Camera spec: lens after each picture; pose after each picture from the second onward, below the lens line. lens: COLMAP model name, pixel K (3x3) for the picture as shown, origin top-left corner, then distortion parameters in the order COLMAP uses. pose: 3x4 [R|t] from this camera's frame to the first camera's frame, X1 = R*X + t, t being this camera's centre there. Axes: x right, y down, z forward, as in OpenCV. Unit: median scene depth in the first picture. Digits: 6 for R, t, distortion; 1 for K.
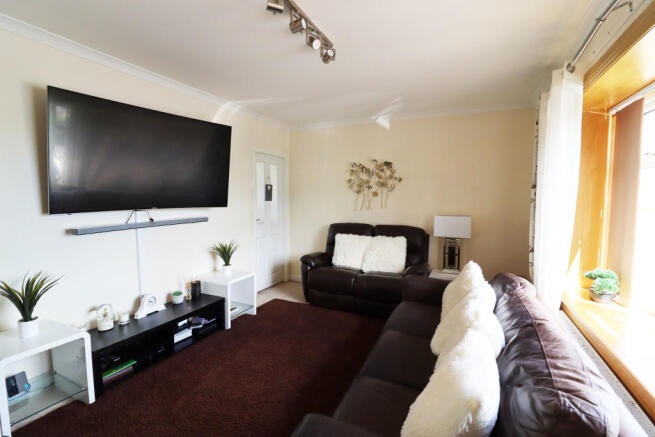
lens RADIAL K [[302.0, 0, 324.7], [0, 302.0, 215.3], [0, 0, 1]] dist [0.001320, -0.015850]
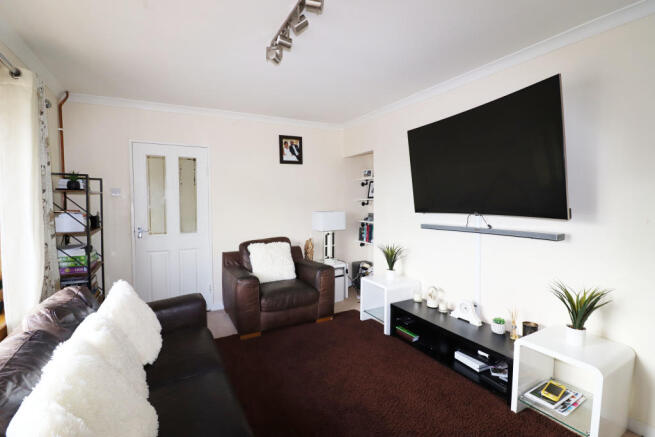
lens RADIAL K [[302.0, 0, 324.7], [0, 302.0, 215.3], [0, 0, 1]] dist [0.001320, -0.015850]
pose [[-0.611490, -0.002622, -0.791248, 0.476315], [-0.081426, 0.994894, 0.059631, -0.034300], [0.787051, 0.100892, -0.608581, 1.207409]]
